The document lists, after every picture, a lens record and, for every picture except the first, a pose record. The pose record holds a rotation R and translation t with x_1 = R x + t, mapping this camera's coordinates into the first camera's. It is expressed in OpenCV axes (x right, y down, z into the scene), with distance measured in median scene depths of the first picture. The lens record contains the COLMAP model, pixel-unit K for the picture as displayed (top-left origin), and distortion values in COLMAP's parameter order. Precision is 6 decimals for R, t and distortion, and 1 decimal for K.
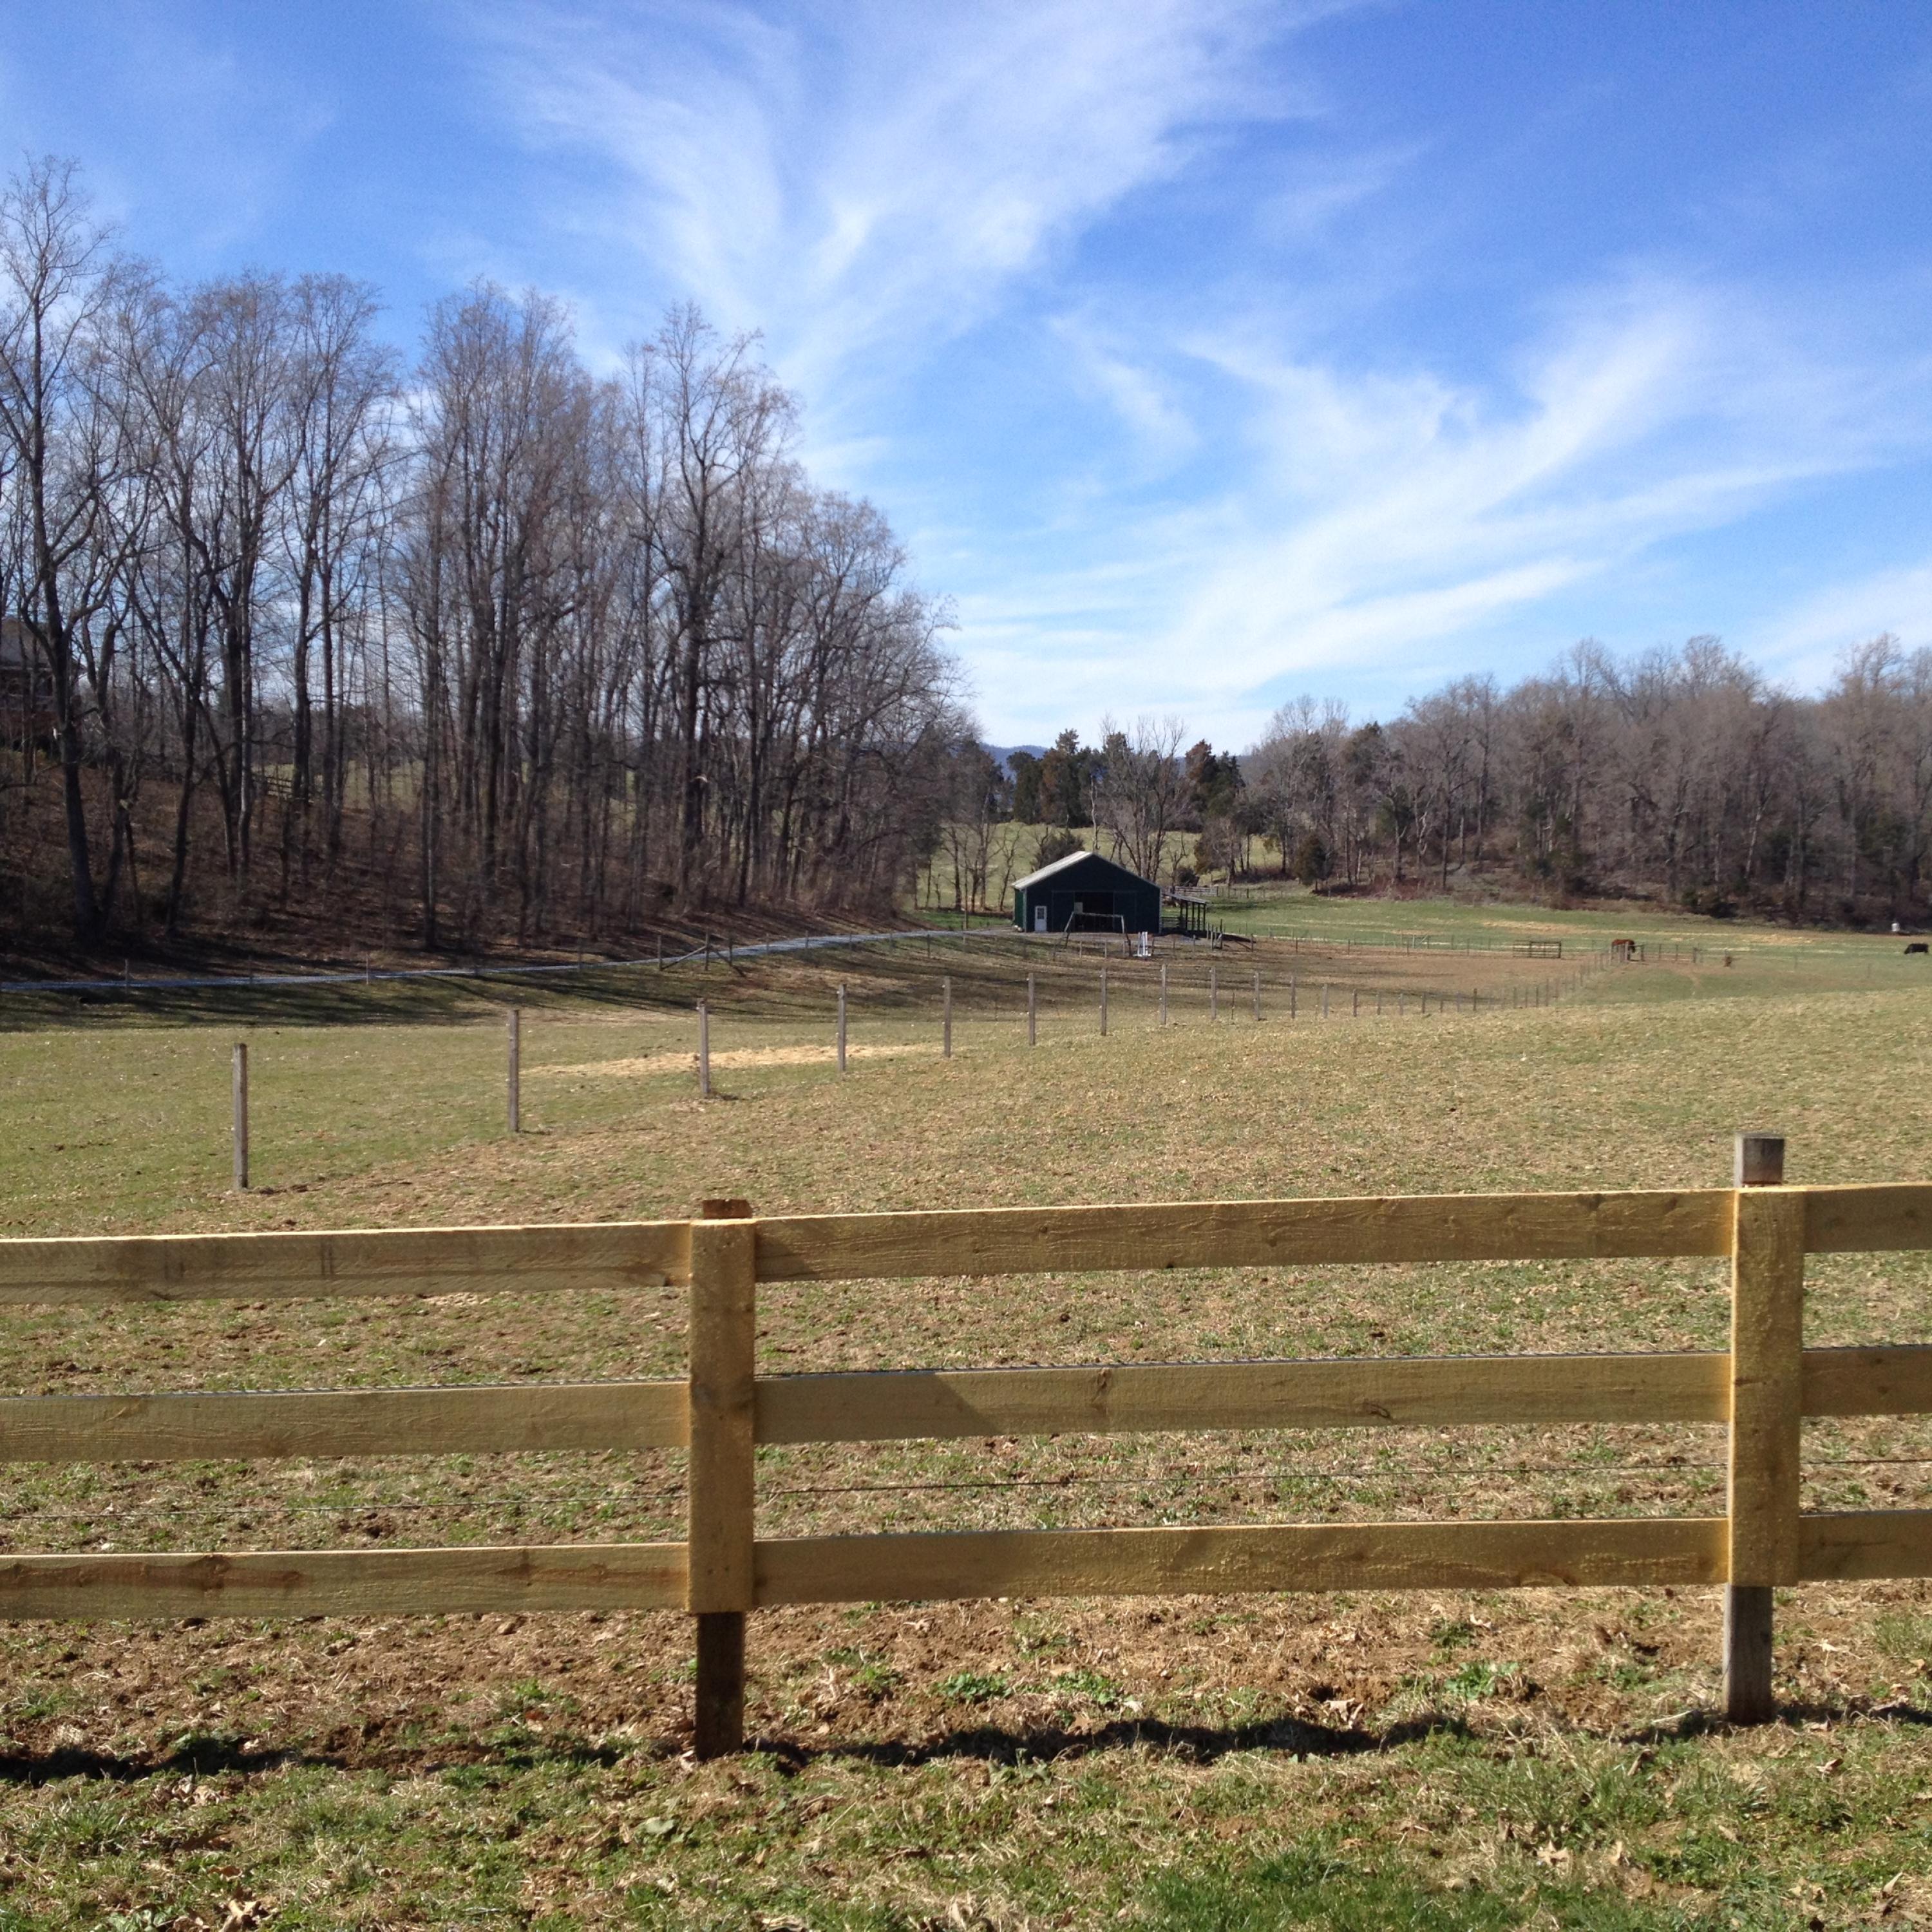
lens RADIAL K [[2445.2, 0, 965.4], [0, 2445.2, 975.0], [0, 0, 1]] dist [0.203734, -0.529995]
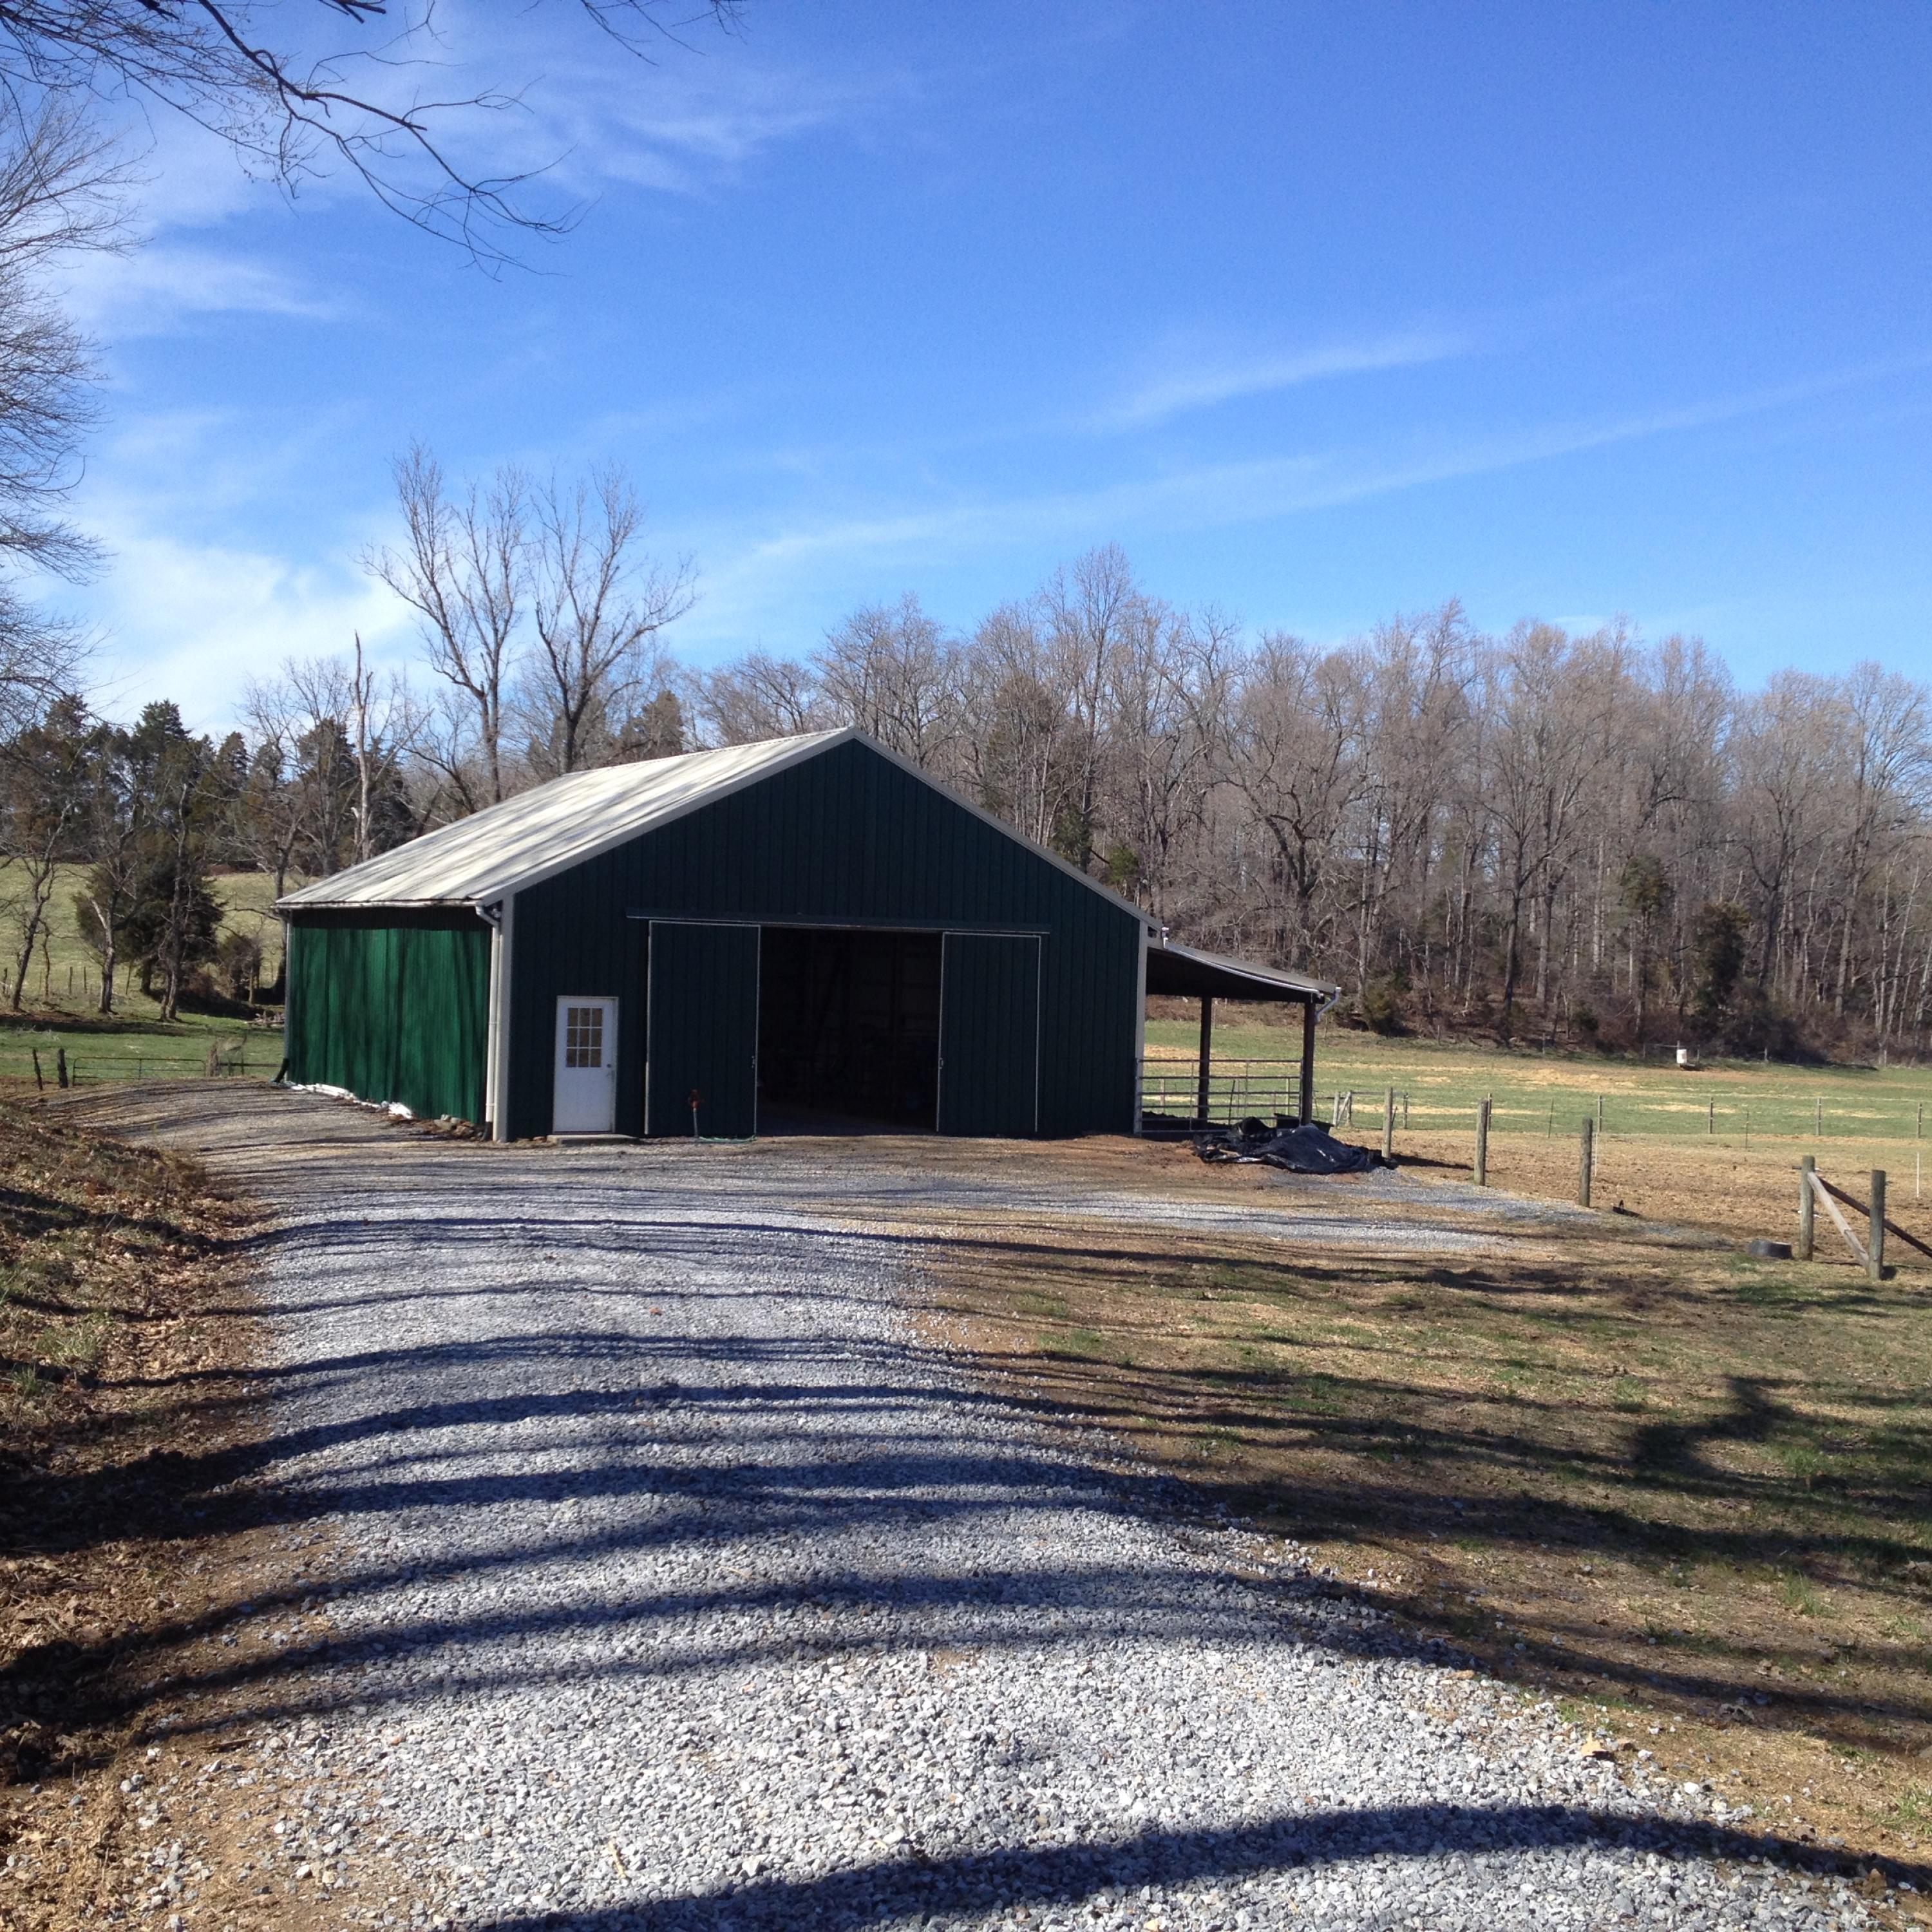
lens RADIAL K [[2445.2, 0, 965.4], [0, 2445.2, 975.0], [0, 0, 1]] dist [0.203734, -0.529995]
pose [[0.906478, 0.015209, 0.421980, -0.016533], [0.001745, 0.999208, -0.039764, -0.014615], [-0.422250, 0.036782, 0.905733, 0.520283]]
